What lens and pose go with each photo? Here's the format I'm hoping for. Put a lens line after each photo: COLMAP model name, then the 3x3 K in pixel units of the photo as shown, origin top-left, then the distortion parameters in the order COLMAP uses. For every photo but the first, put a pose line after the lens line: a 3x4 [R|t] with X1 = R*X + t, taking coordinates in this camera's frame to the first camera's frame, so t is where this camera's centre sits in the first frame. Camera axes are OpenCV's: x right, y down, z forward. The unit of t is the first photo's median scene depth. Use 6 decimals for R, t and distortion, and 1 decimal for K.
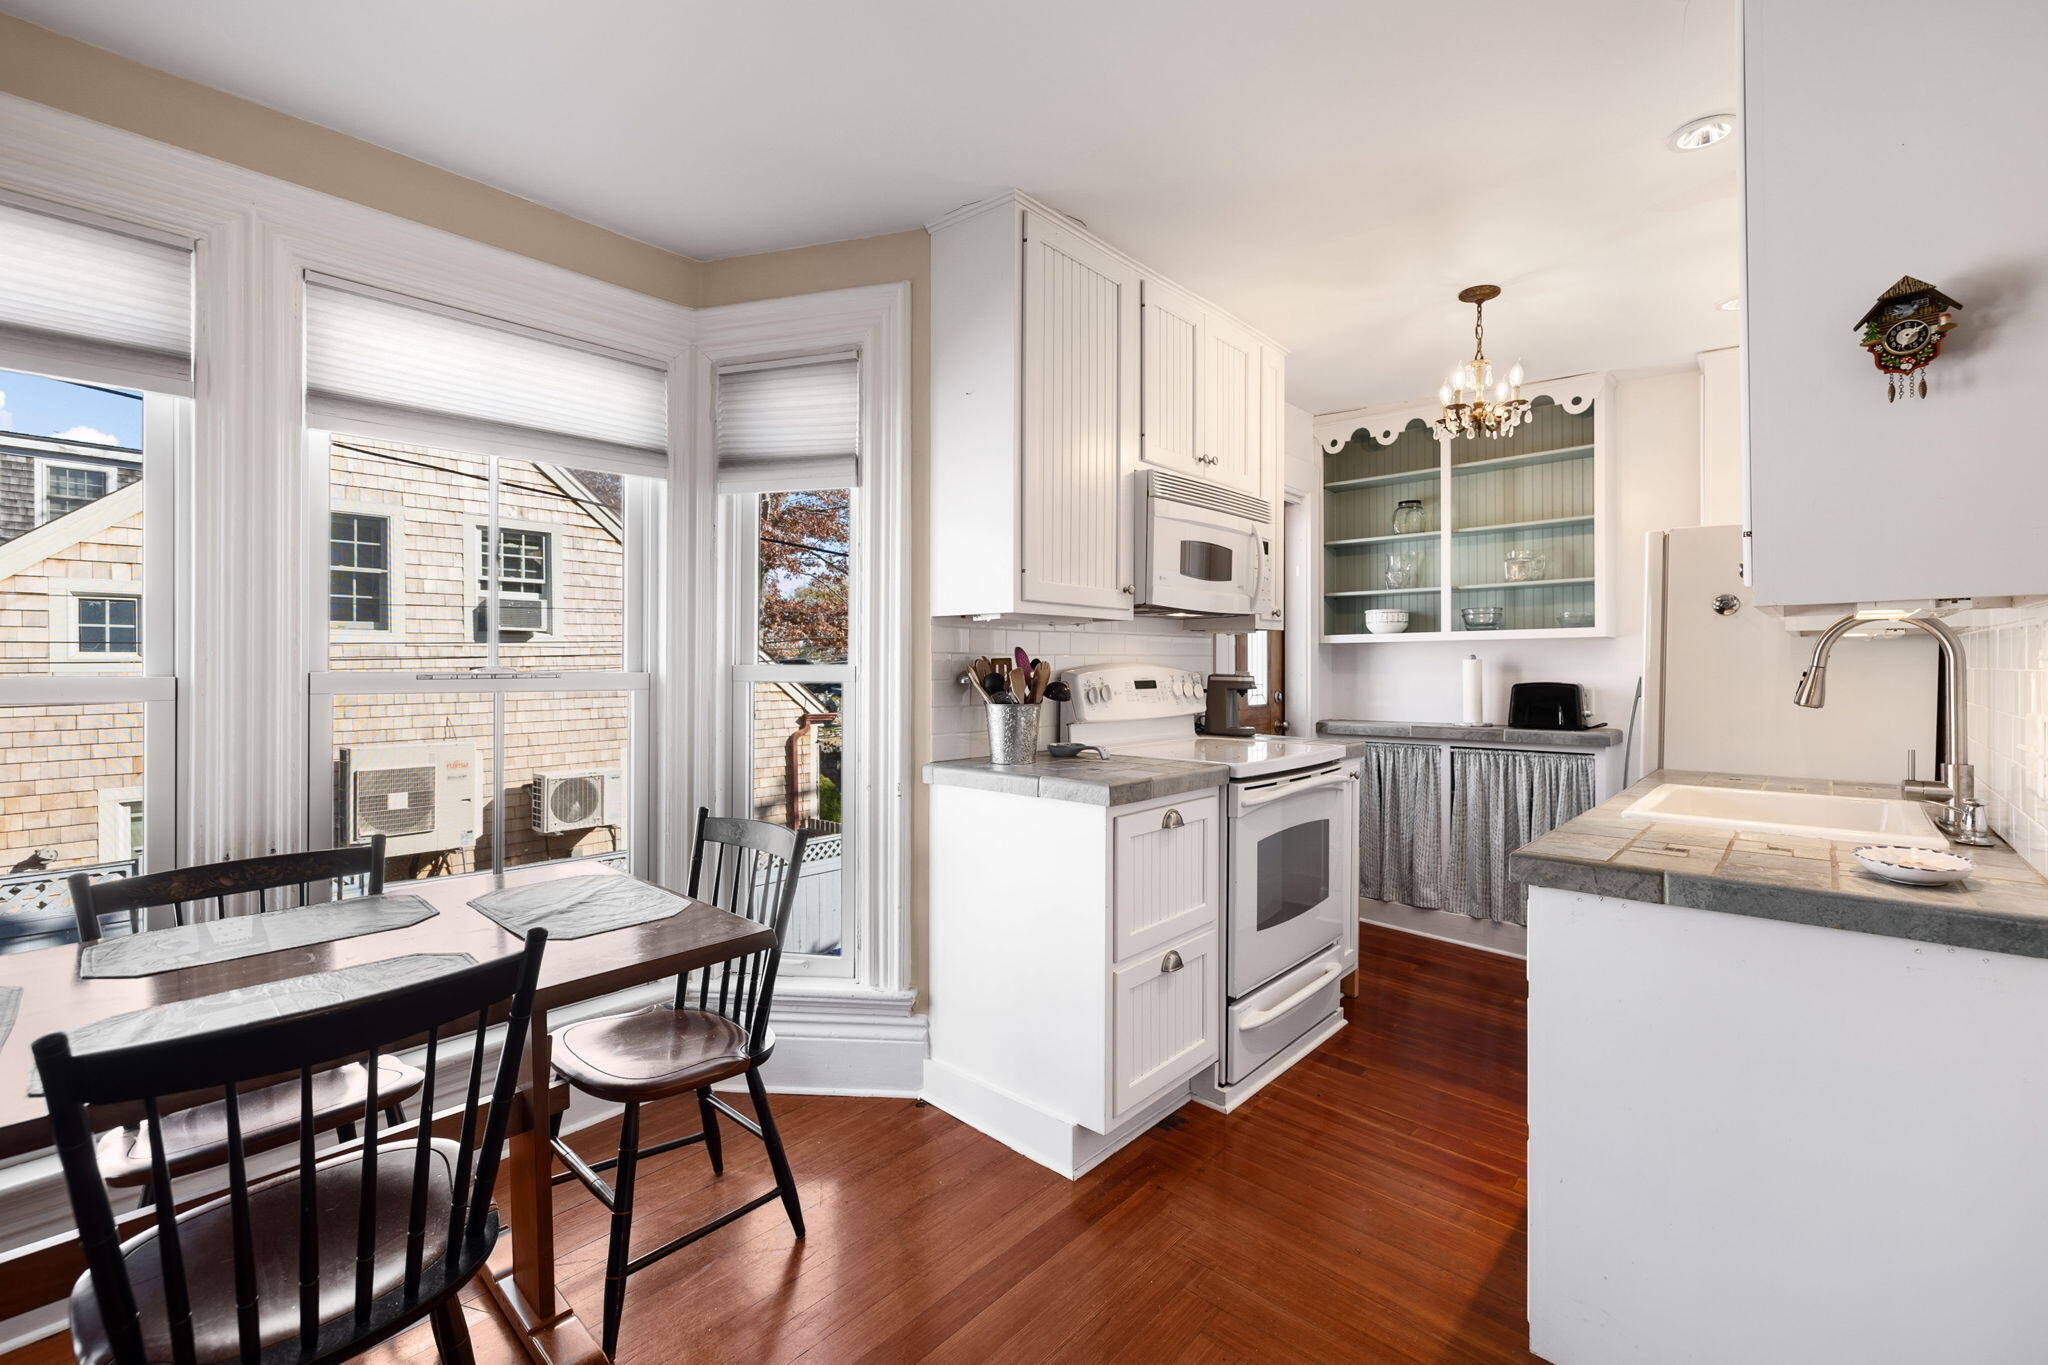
lens RADIAL K [[903.1, 0, 1017.7], [0, 903.1, 671.6], [0, 0, 1]] dist [0.000495, -0.001209]
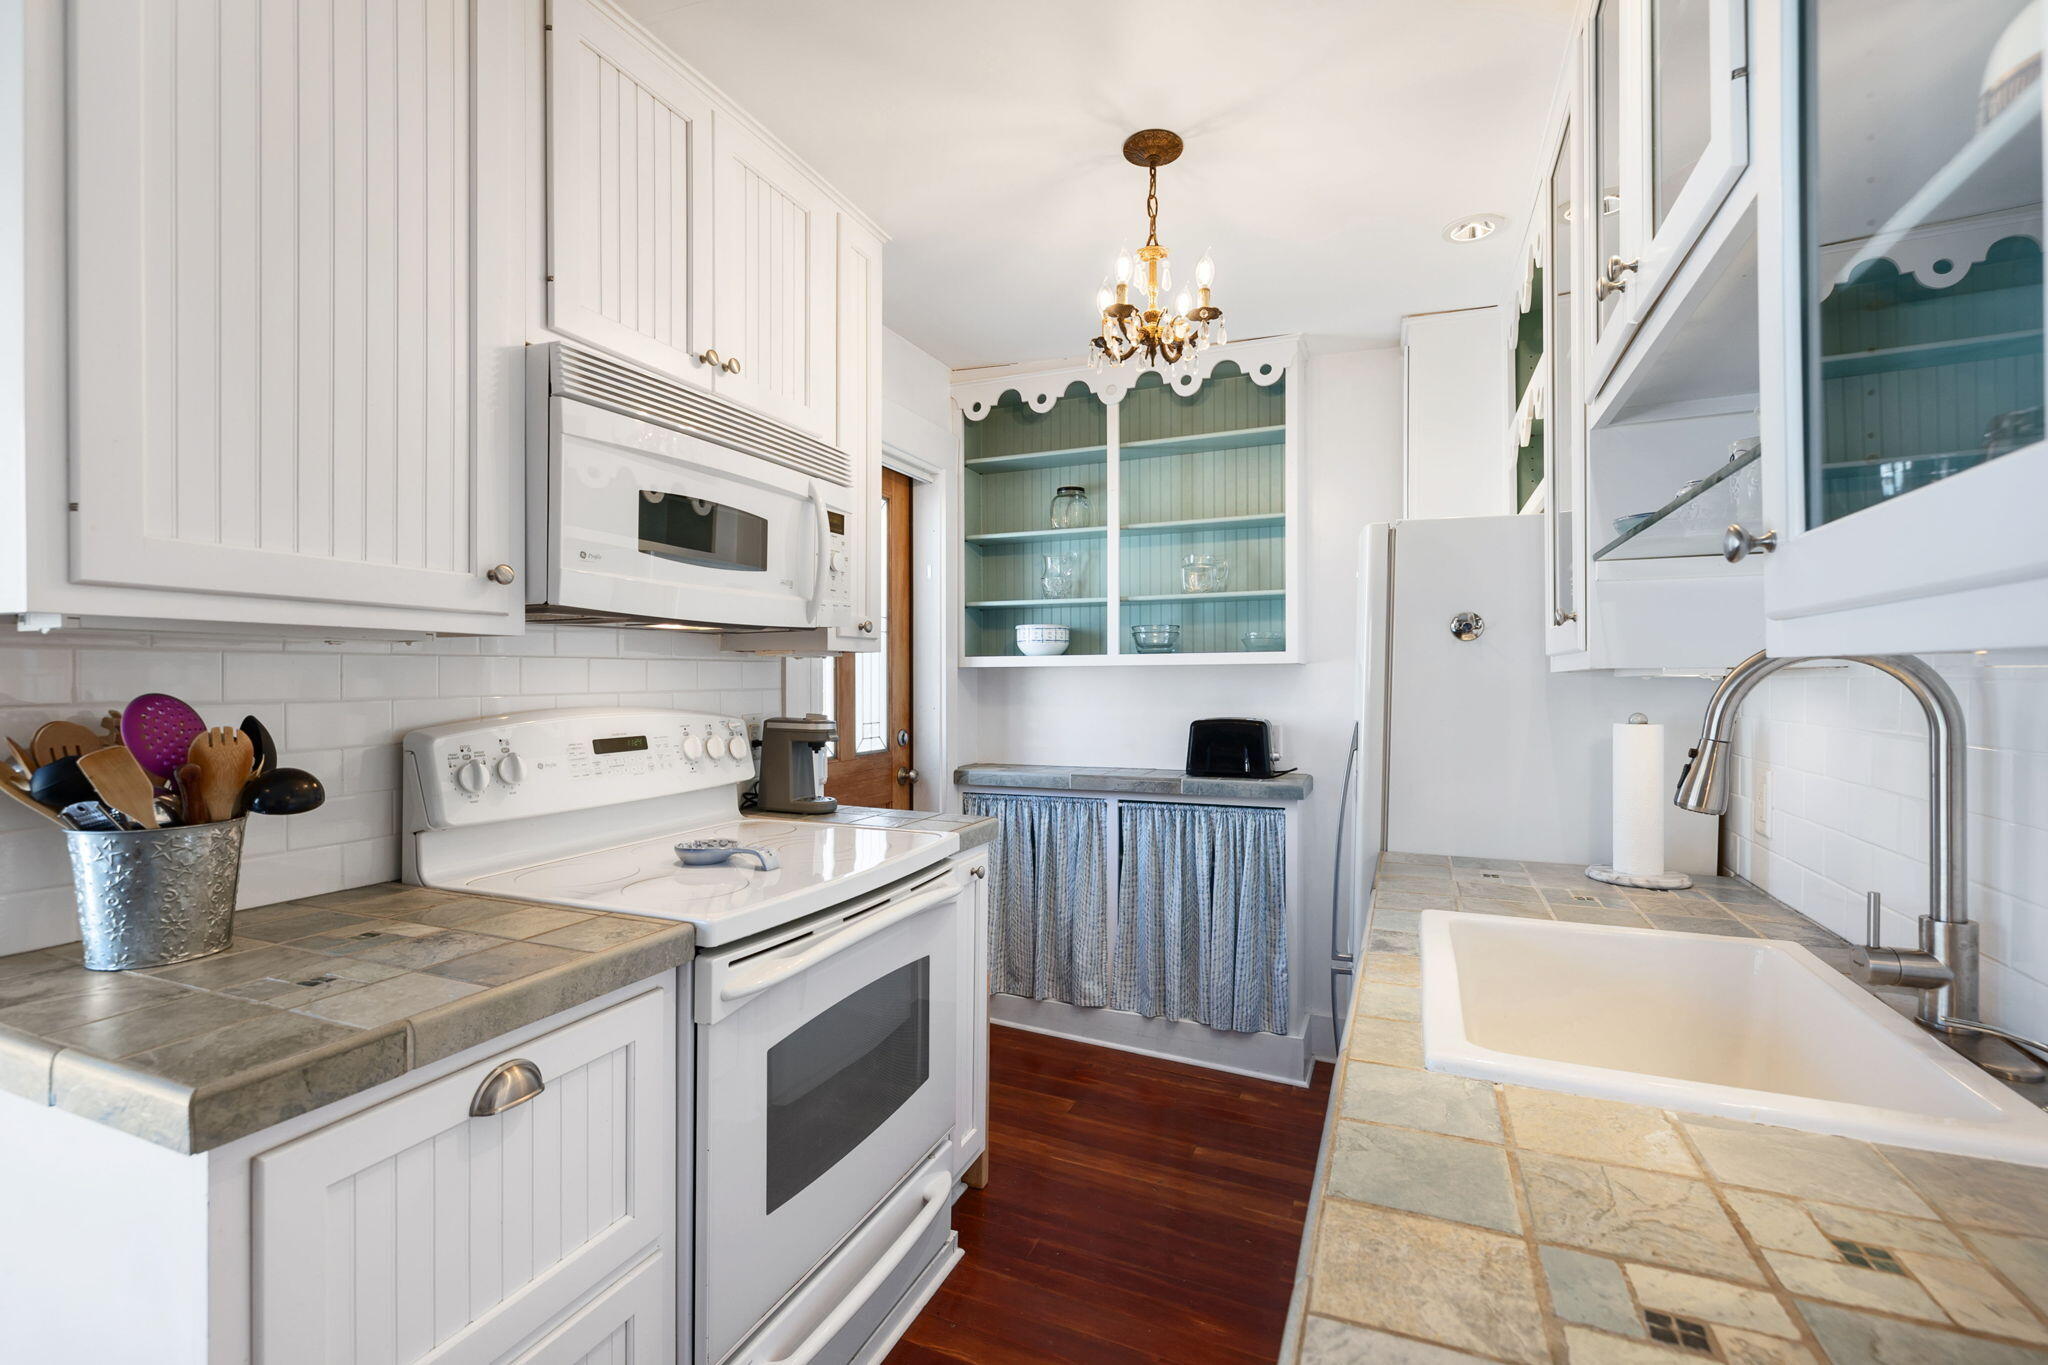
lens RADIAL K [[903.1, 0, 1004.6], [0, 903.1, 684.0], [0, 0, 1]] dist [0.000495, -0.001209]
pose [[0.954575, -0.002489, 0.297961, 0.197559], [0.002895, 0.999995, -0.000919, -0.023625], [-0.297957, 0.001740, 0.954578, 0.364435]]
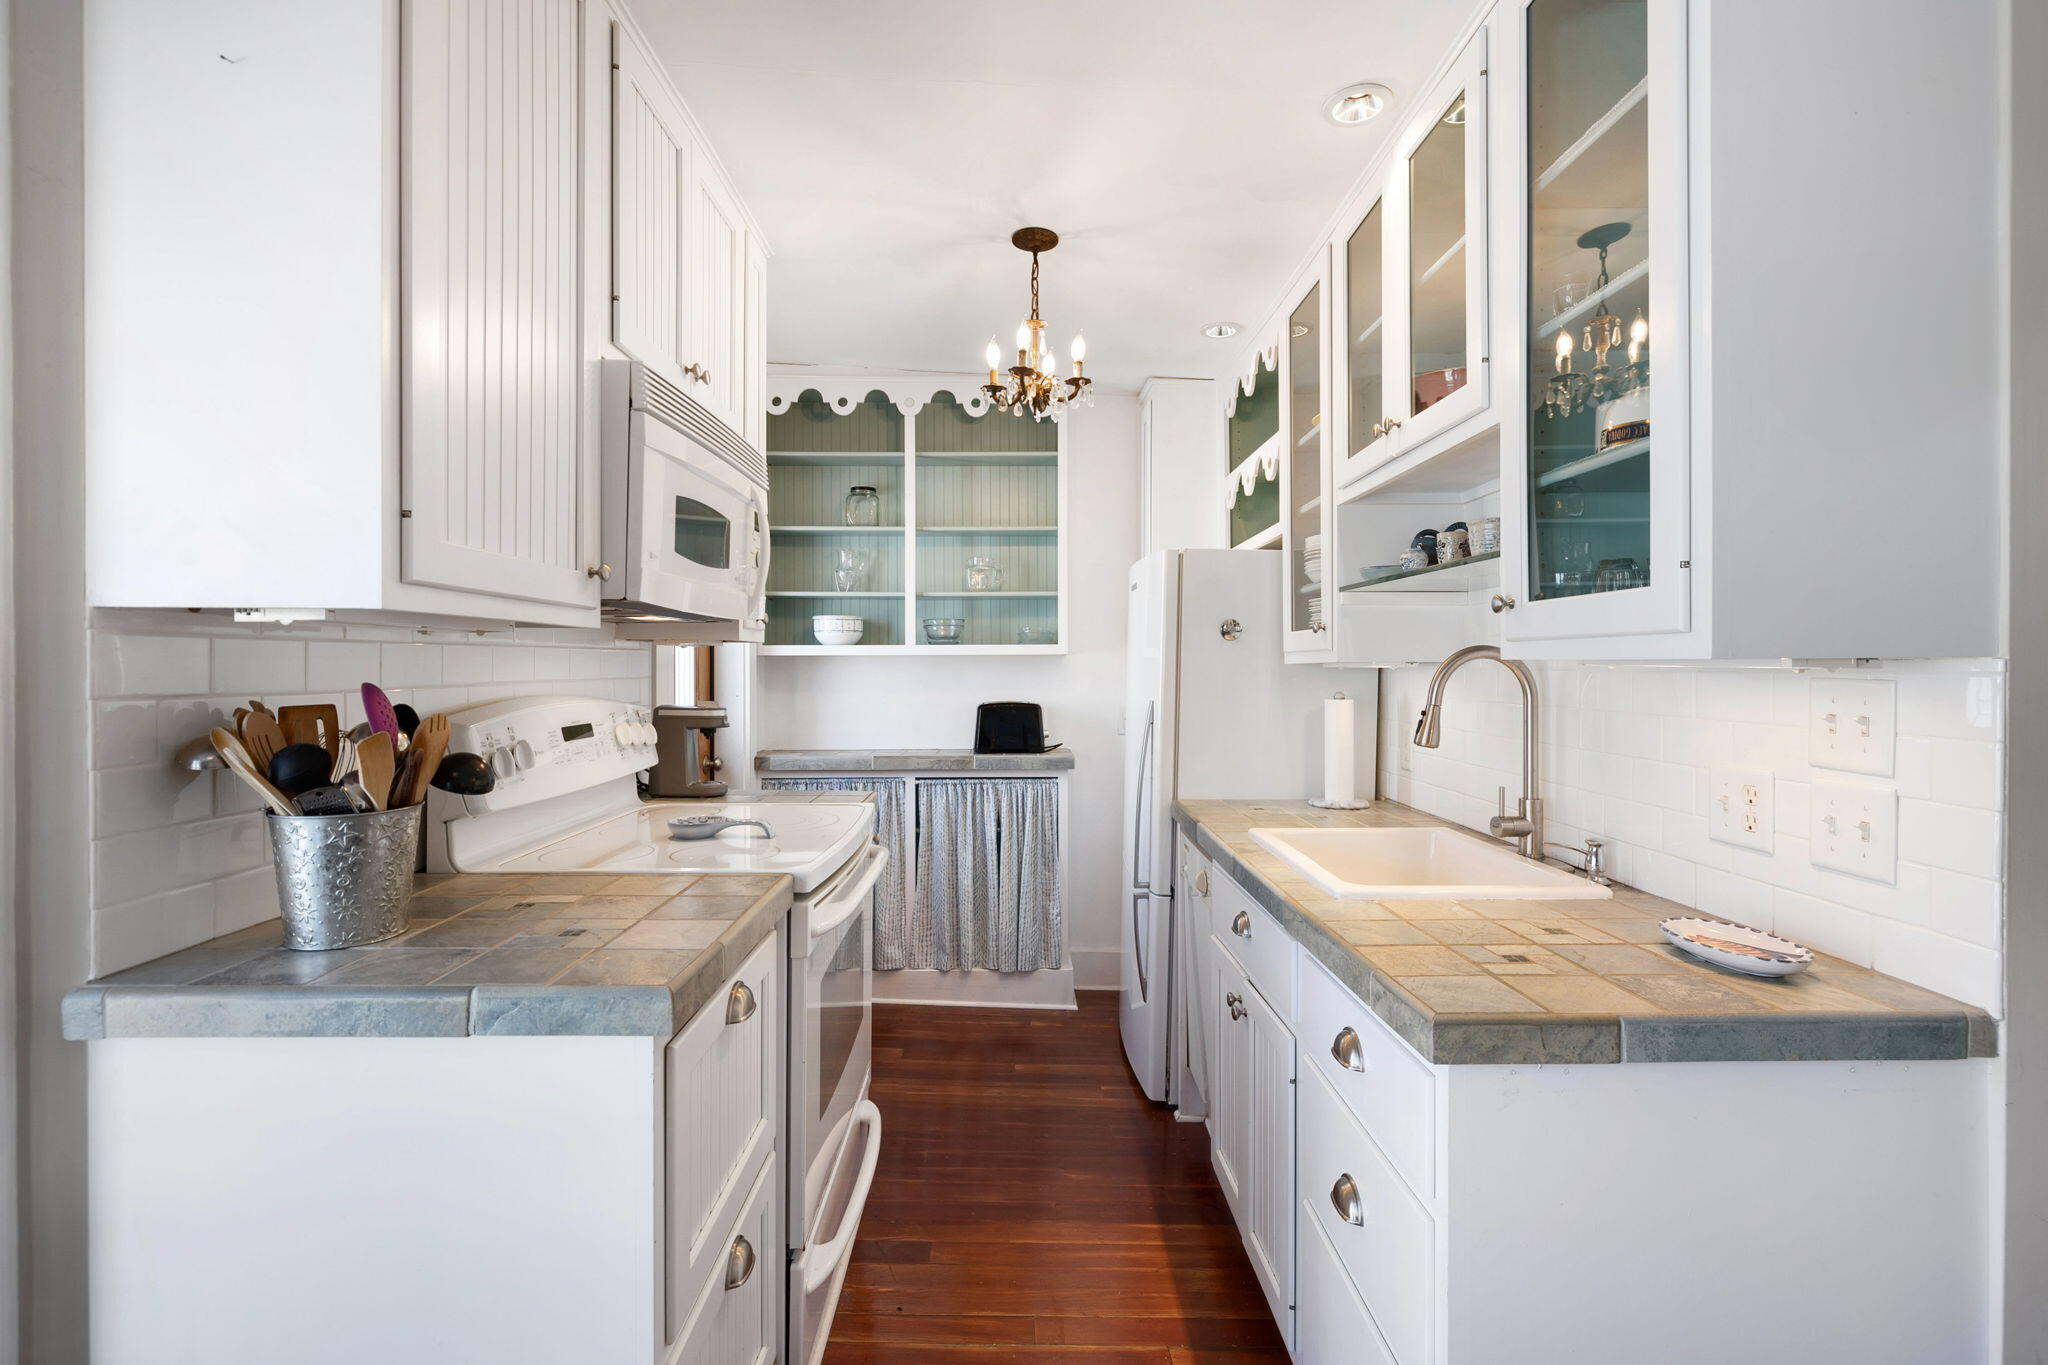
lens RADIAL K [[949.5, 0, 1050.3], [0, 949.5, 672.5], [0, 0, 1]] dist [-0.002893, 0.002201]
pose [[0.728942, -0.003627, 0.684566, -0.058875], [0.003306, 0.999993, 0.001777, -0.025066], [-0.684568, 0.000968, 0.728948, 0.329063]]
